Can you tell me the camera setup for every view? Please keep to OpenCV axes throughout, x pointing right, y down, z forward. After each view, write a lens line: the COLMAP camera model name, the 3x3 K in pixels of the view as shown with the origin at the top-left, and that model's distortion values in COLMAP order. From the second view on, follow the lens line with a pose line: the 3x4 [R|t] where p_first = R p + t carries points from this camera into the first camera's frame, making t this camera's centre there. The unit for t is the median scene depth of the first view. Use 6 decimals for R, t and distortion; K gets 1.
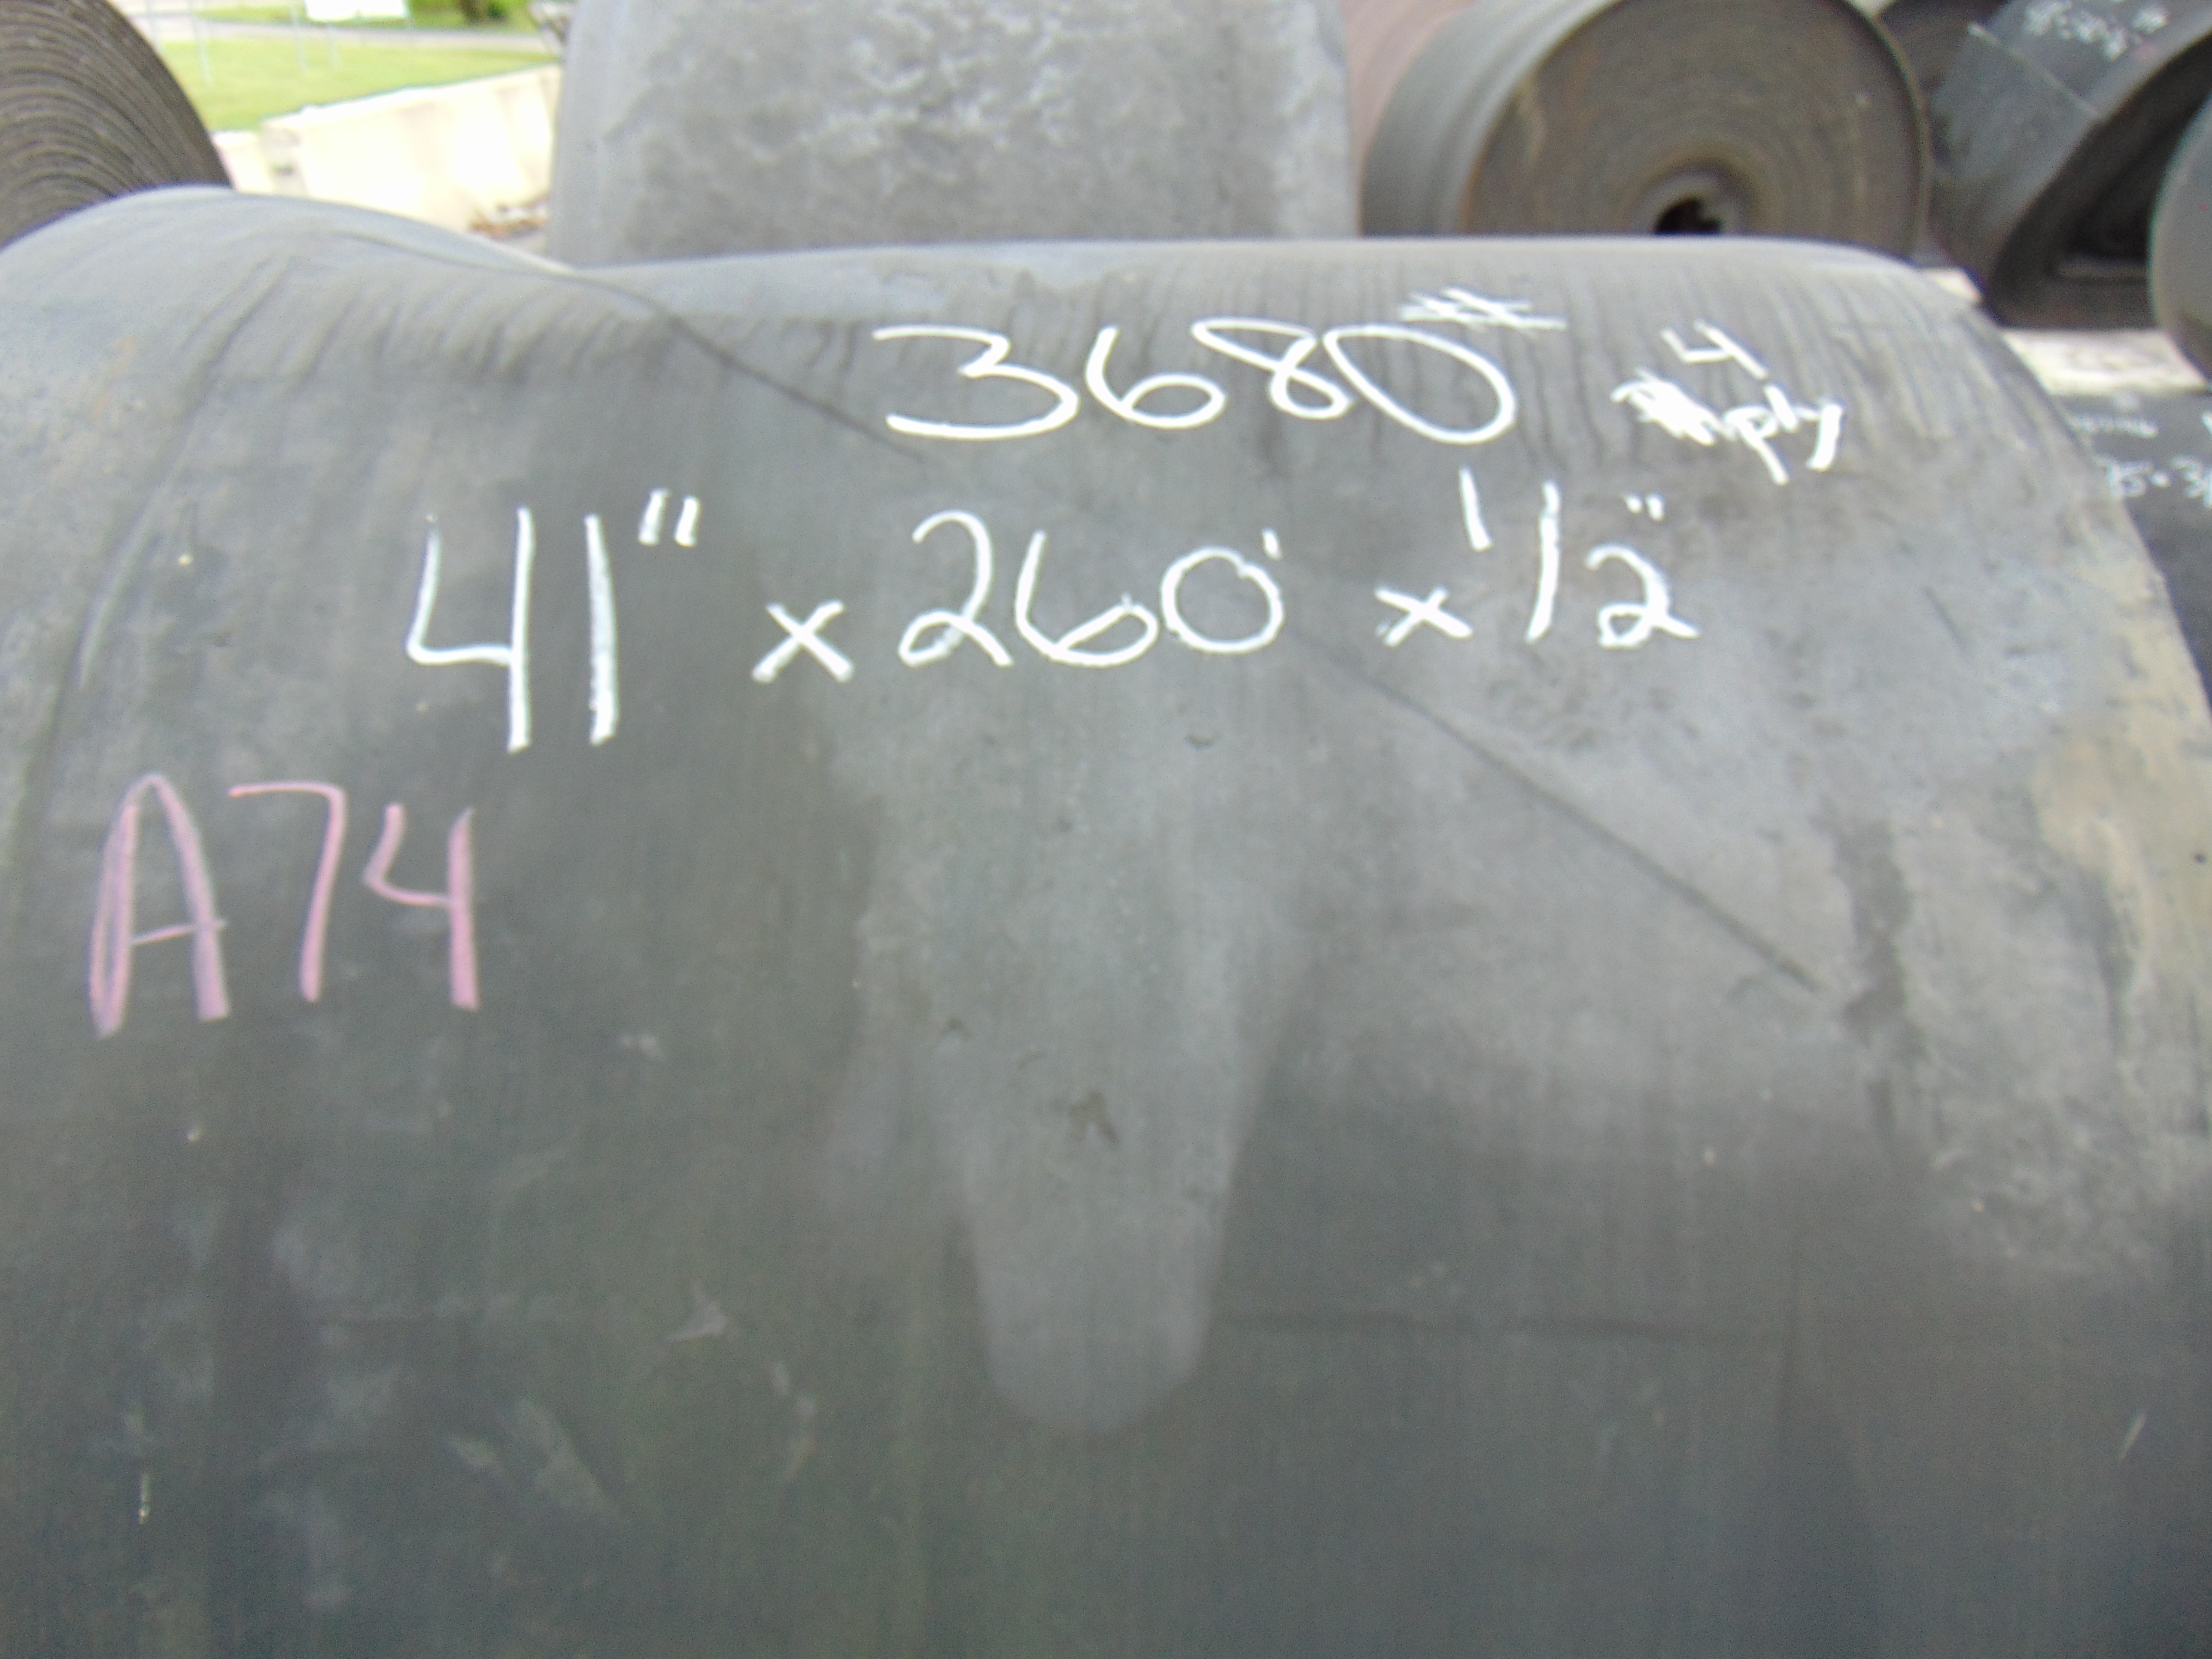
lens RADIAL K [[1679.2, 0, 1091.5], [0, 1679.2, 842.5], [0, 0, 1]] dist [-0.019116, 0.062953]
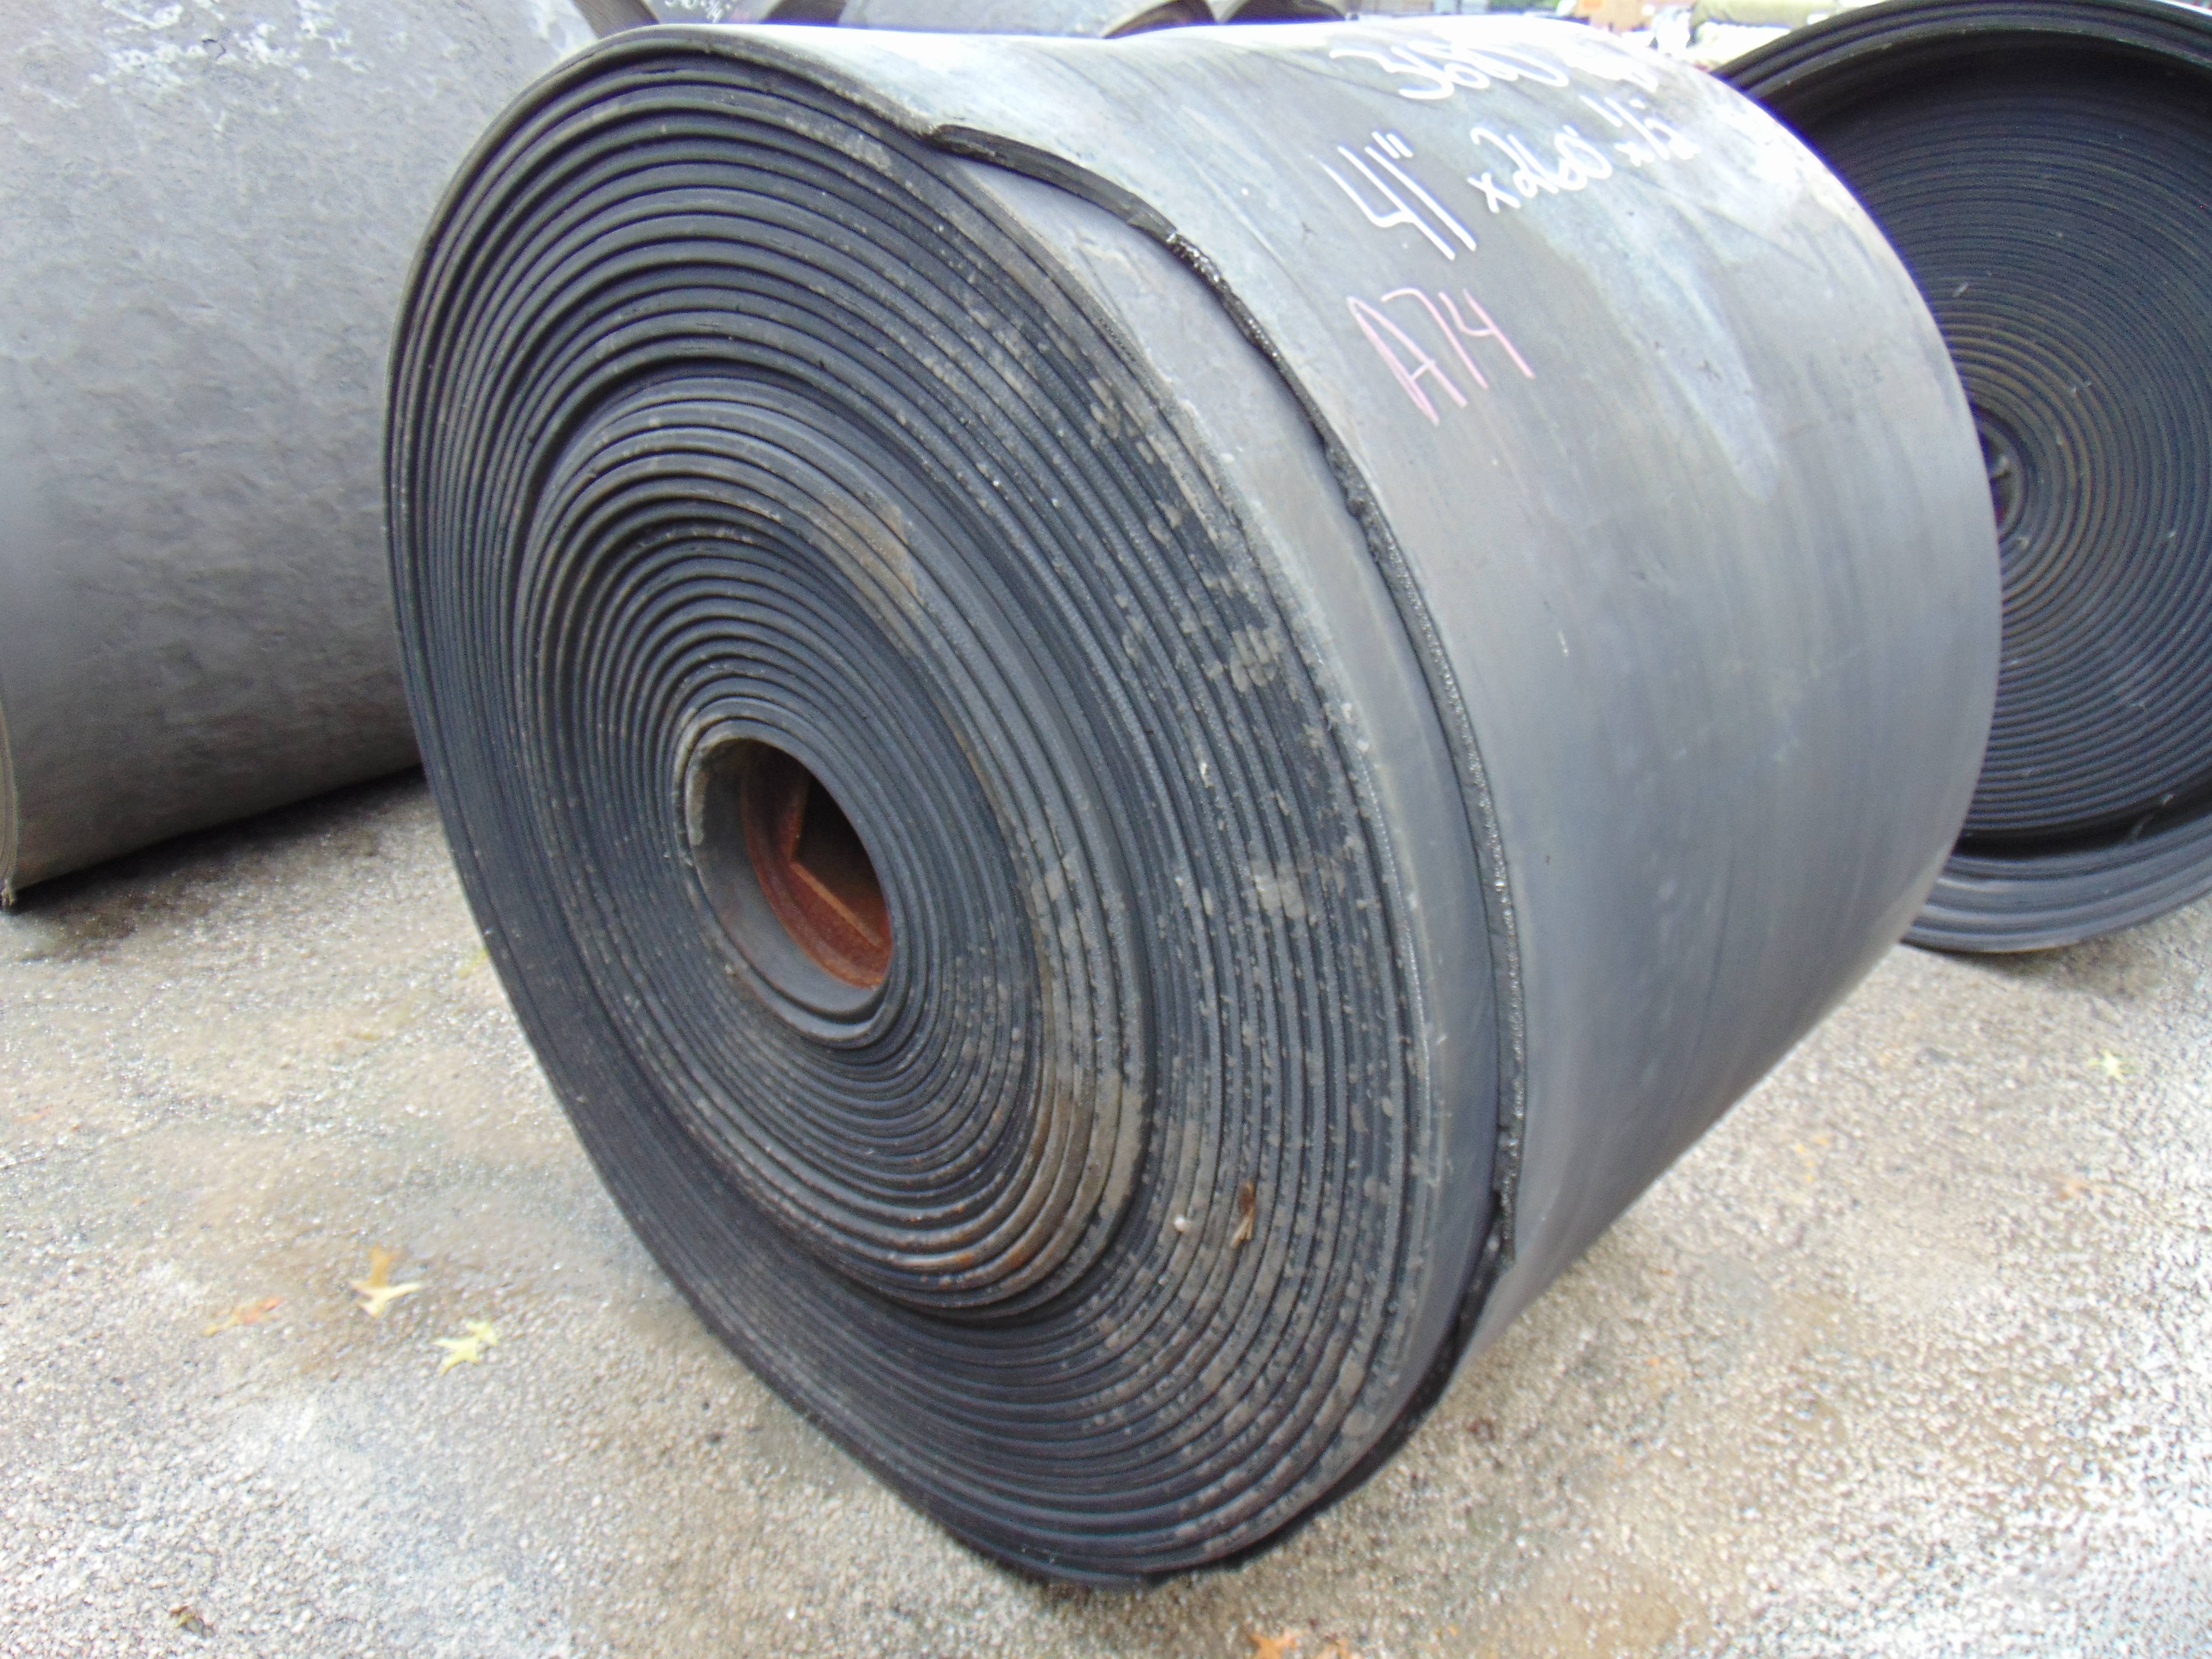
lens RADIAL K [[1679.2, 0, 1084.8], [0, 1679.2, 842.5], [0, 0, 1]] dist [-0.019116, 0.062953]
pose [[0.689736, -0.354294, 0.631459, -2.013102], [0.351720, 0.926245, 0.135511, 0.144813], [-0.632896, 0.128630, 0.763477, -0.046646]]
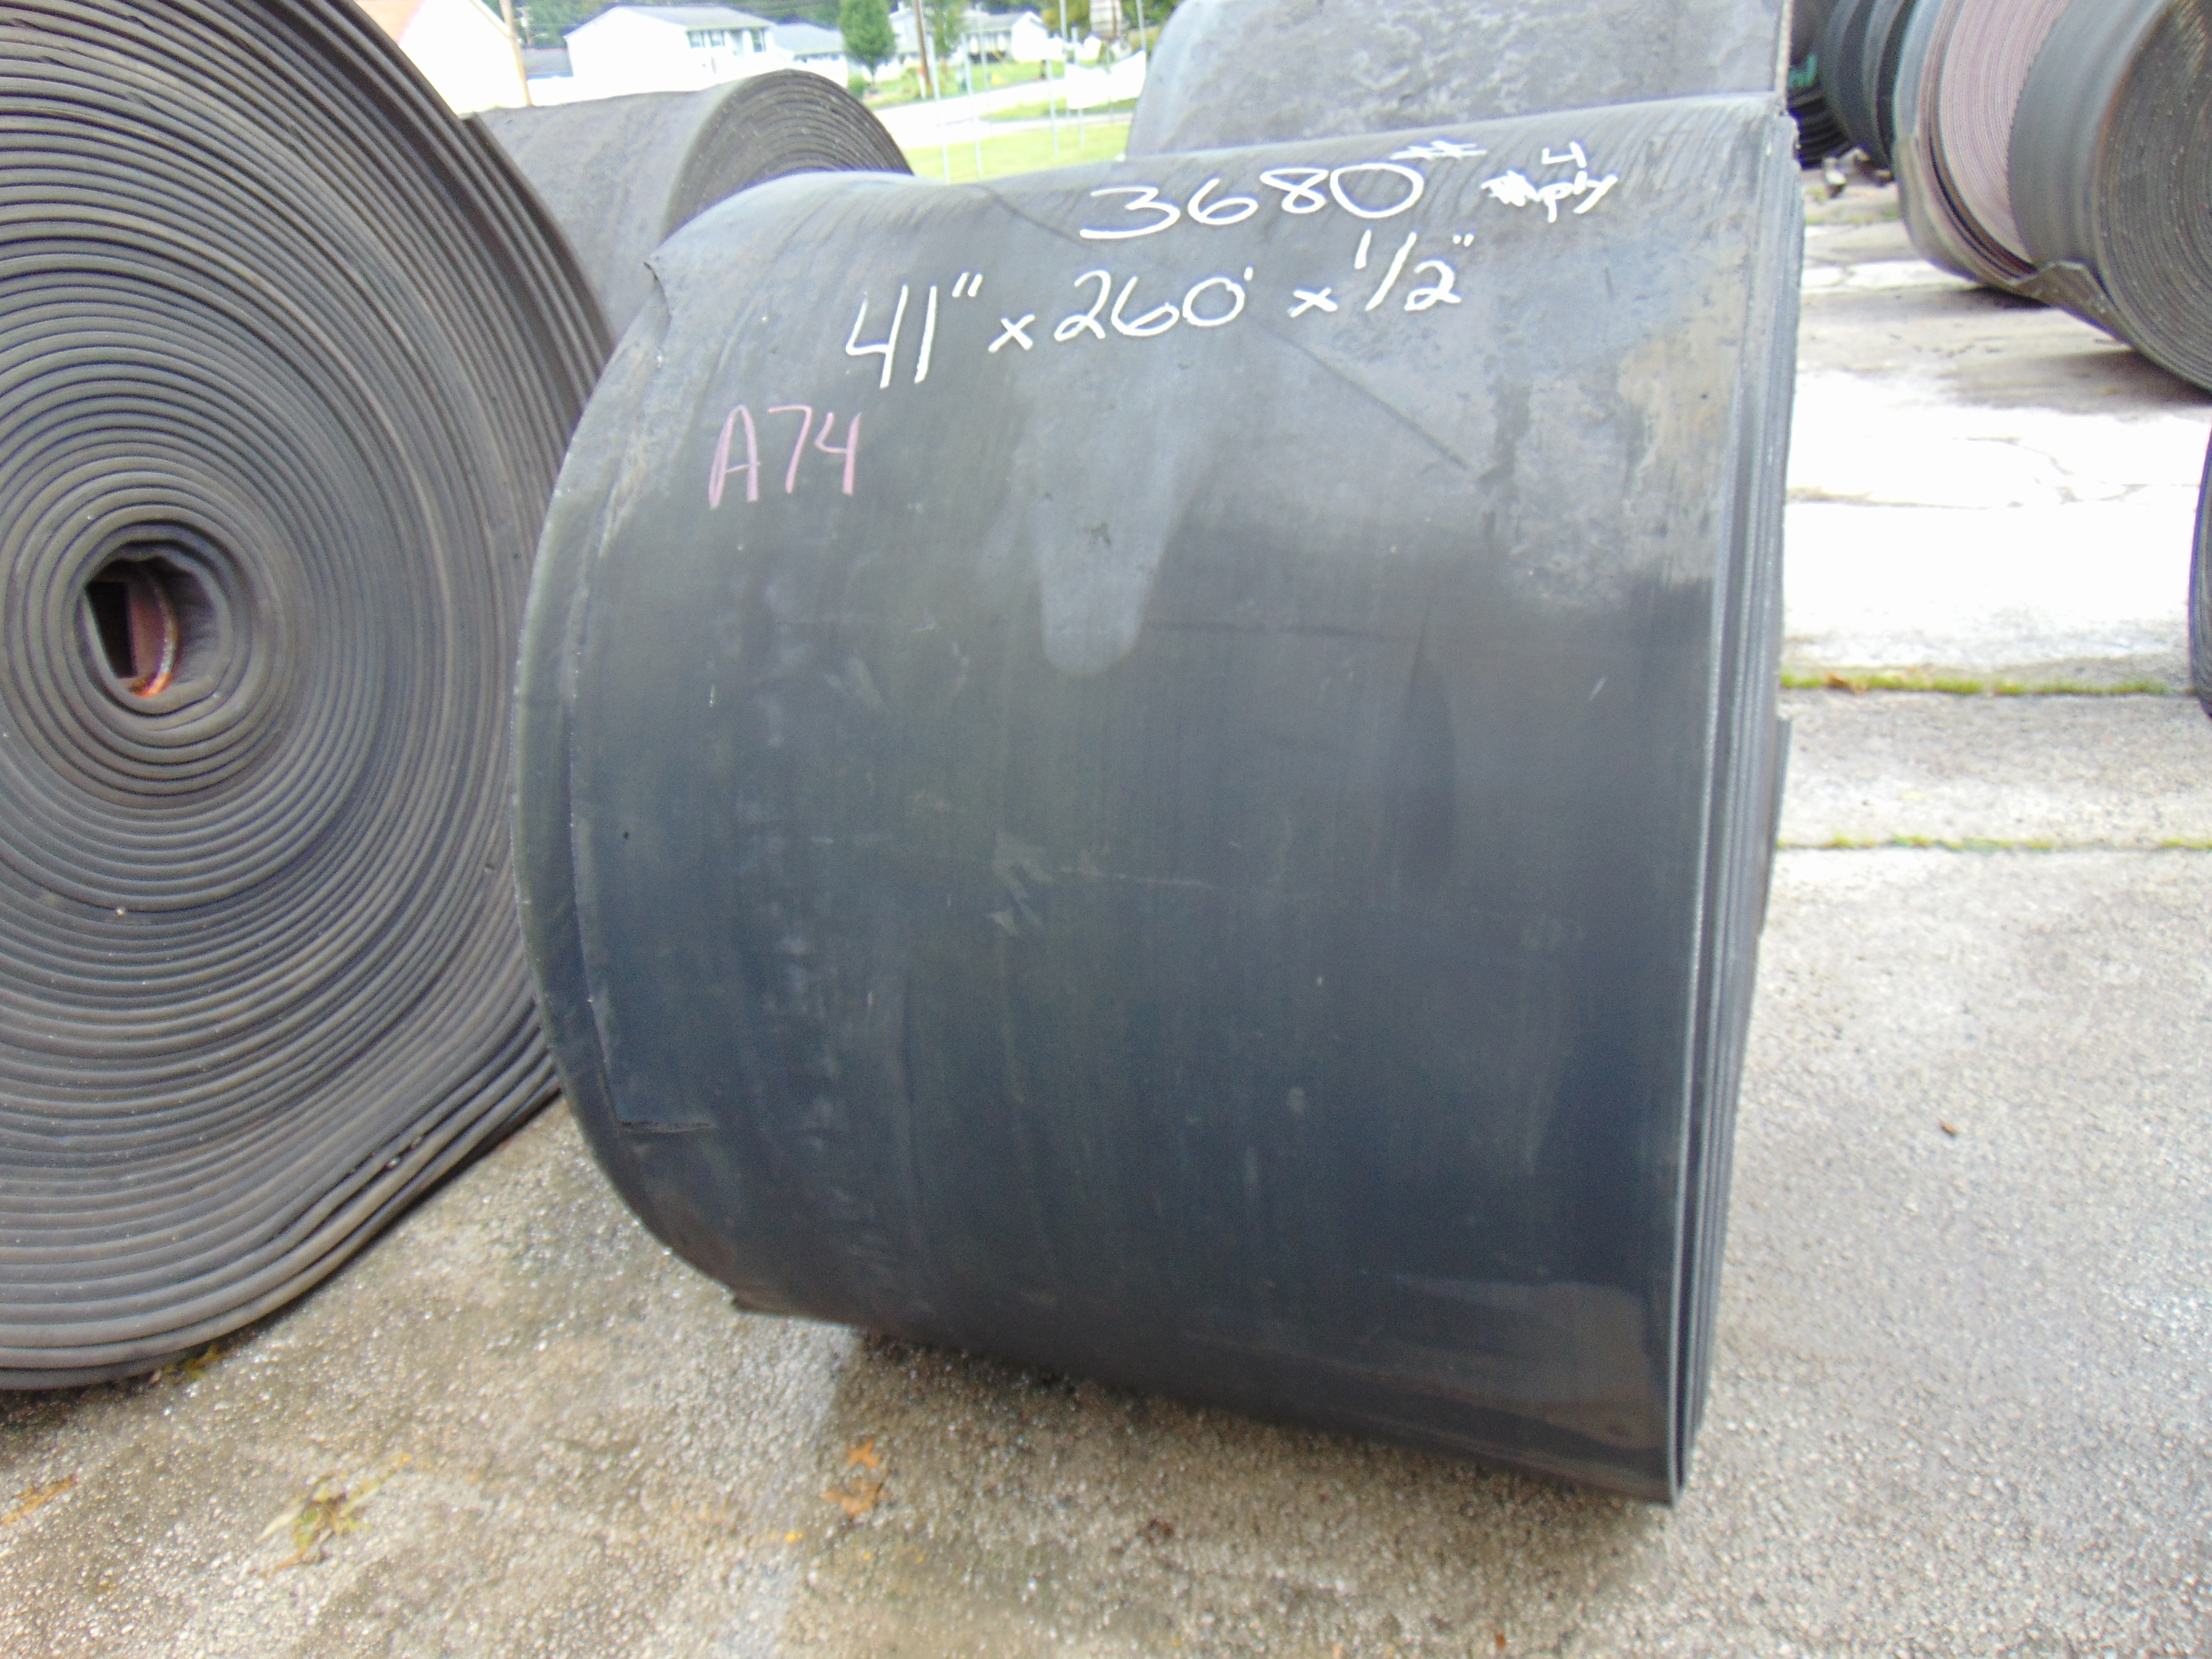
lens RADIAL K [[1679.2, 0, 1084.1], [0, 1679.2, 843.2], [0, 0, 1]] dist [-0.019116, 0.062953]
pose [[0.918624, 0.054192, -0.391399, 0.780684], [-0.061154, 0.998114, -0.005335, 0.533028], [0.390372, 0.028836, 0.920206, -0.877020]]
